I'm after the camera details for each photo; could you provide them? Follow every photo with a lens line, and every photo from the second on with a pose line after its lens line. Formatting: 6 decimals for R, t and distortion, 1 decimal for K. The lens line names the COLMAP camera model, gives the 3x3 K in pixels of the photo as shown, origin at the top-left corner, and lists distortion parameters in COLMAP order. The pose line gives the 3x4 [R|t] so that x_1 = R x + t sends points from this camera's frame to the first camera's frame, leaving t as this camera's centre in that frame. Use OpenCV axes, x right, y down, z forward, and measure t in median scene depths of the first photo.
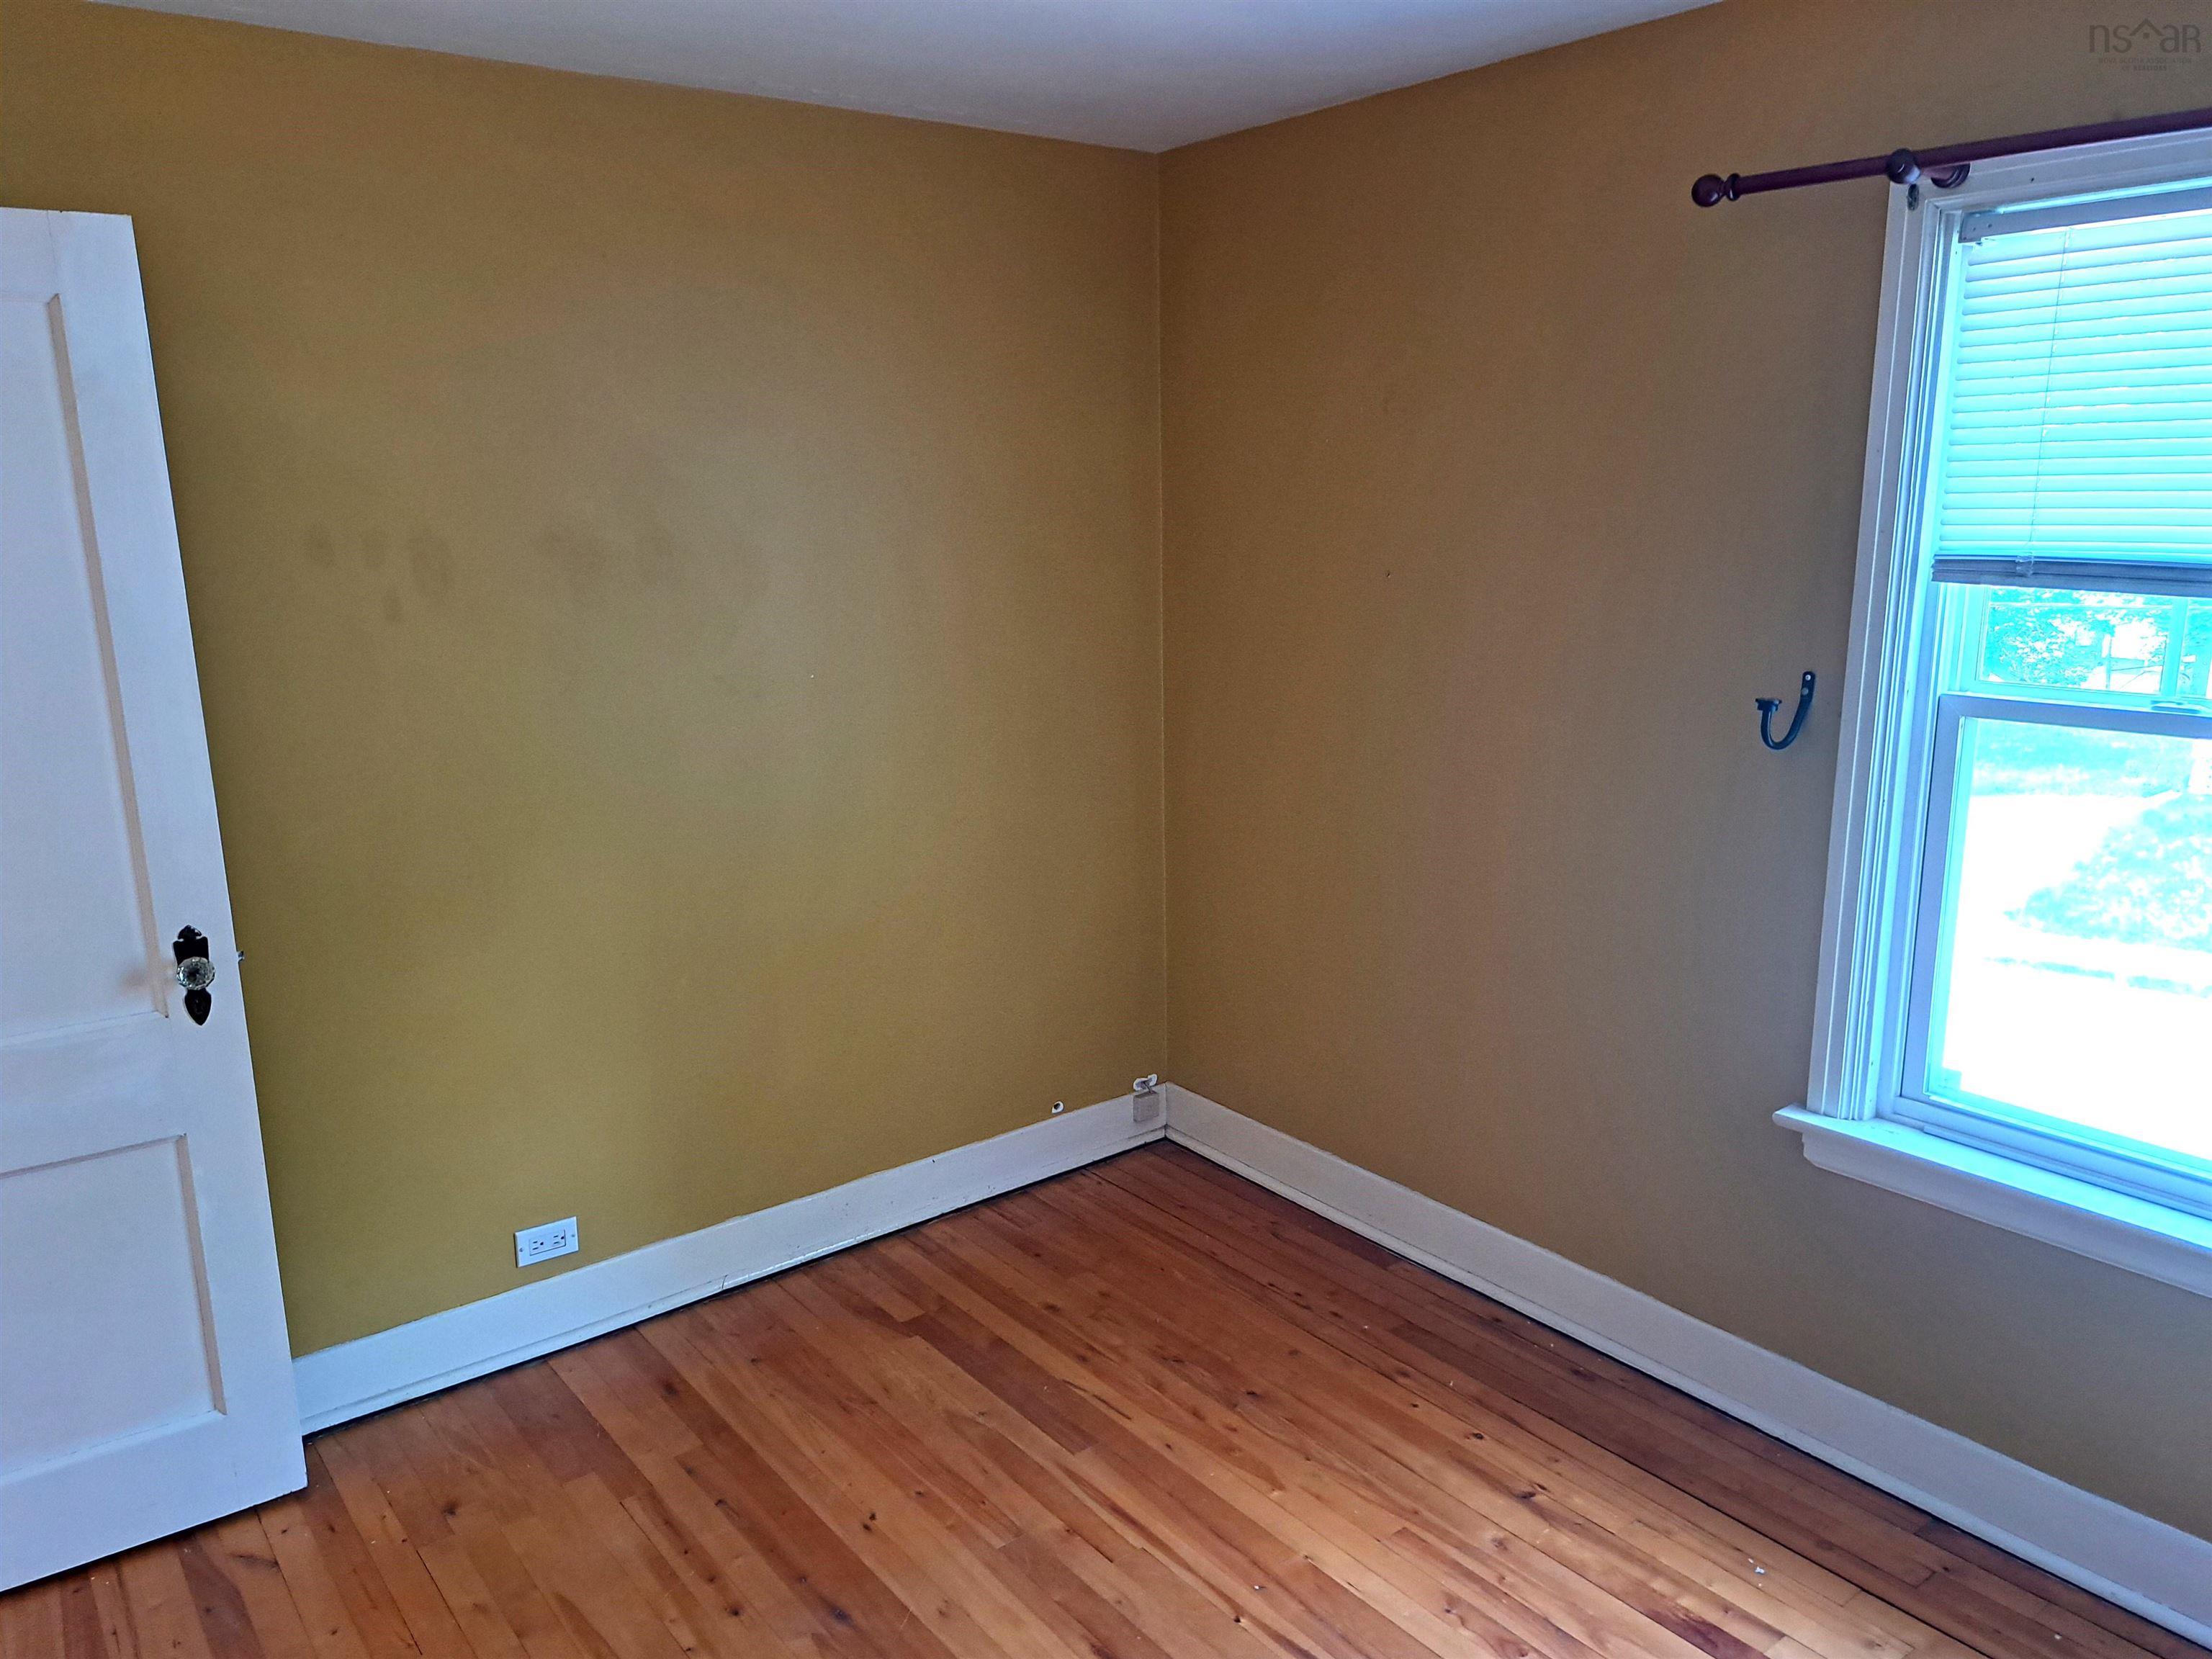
lens RADIAL K [[1624.3, 0, 1106.0], [0, 1624.3, 829.5], [0, 0, 1]] dist [0.080357, -0.053680]
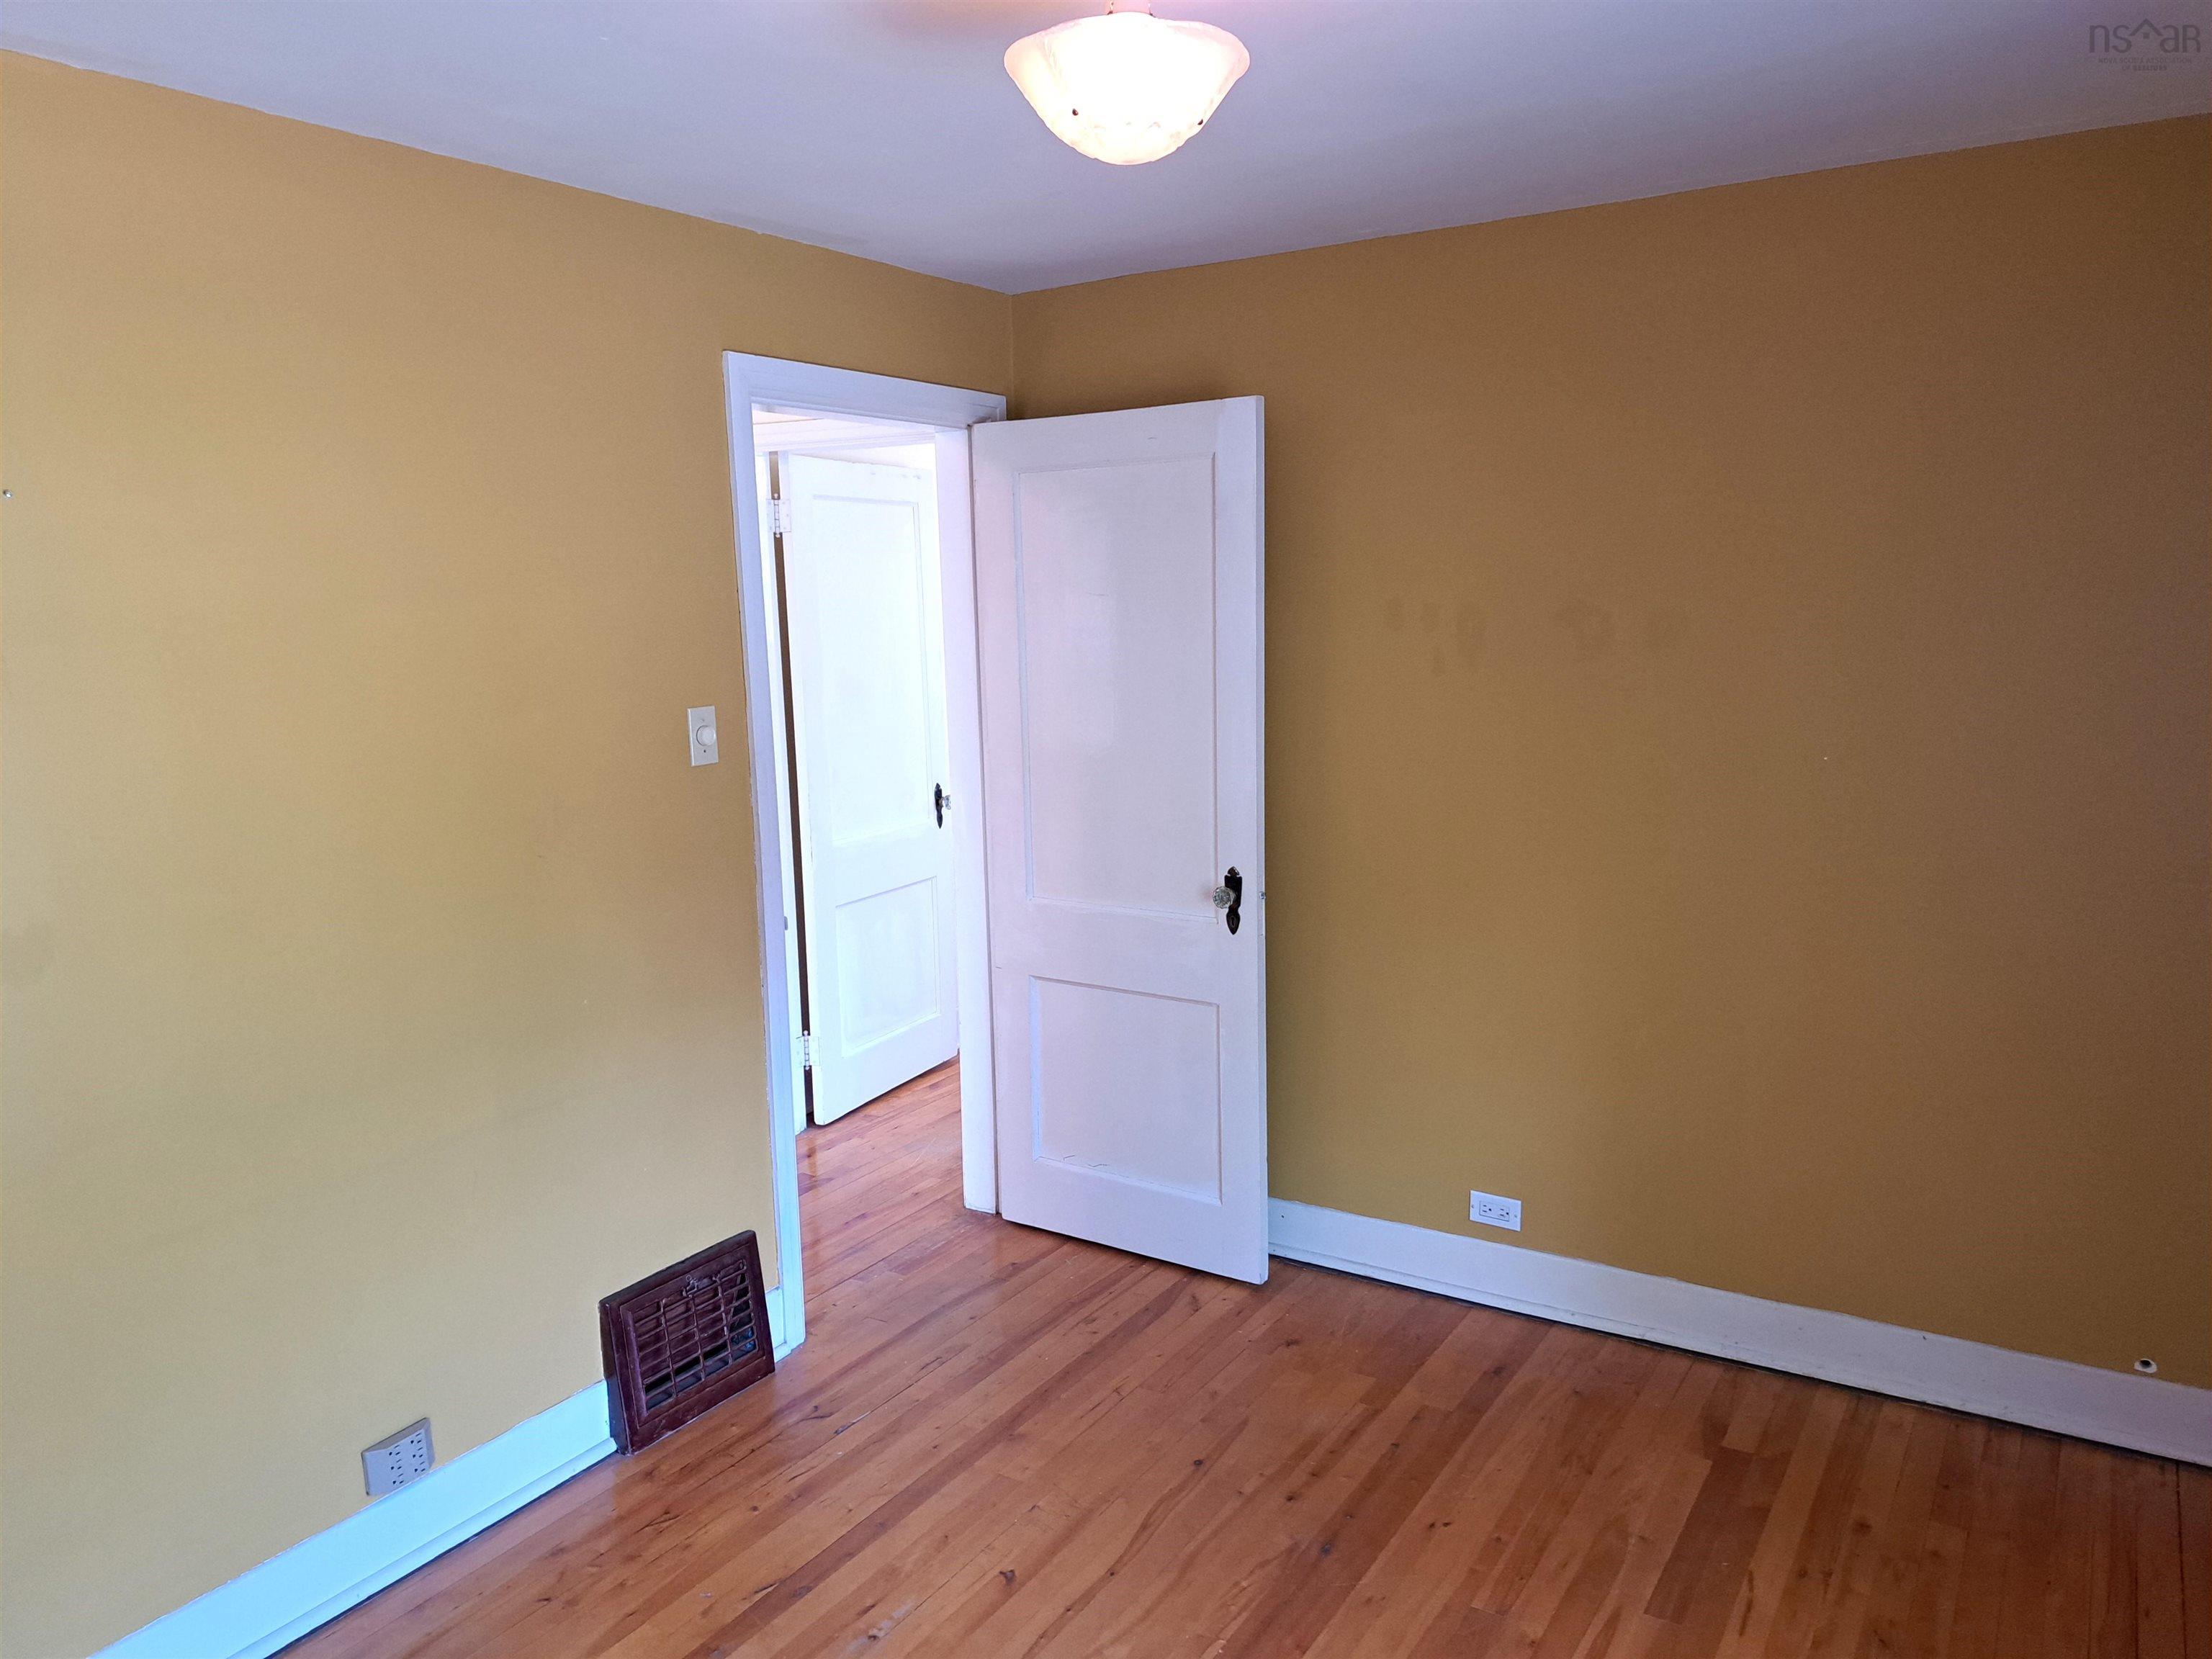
lens RADIAL K [[1624.3, 0, 1106.0], [0, 1624.3, 829.5], [0, 0, 1]] dist [0.080357, -0.053680]
pose [[0.347599, 0.157810, -0.924268, 0.659199], [-0.183905, 0.978063, 0.097832, -0.084554], [0.919431, 0.135971, 0.368996, 0.315040]]
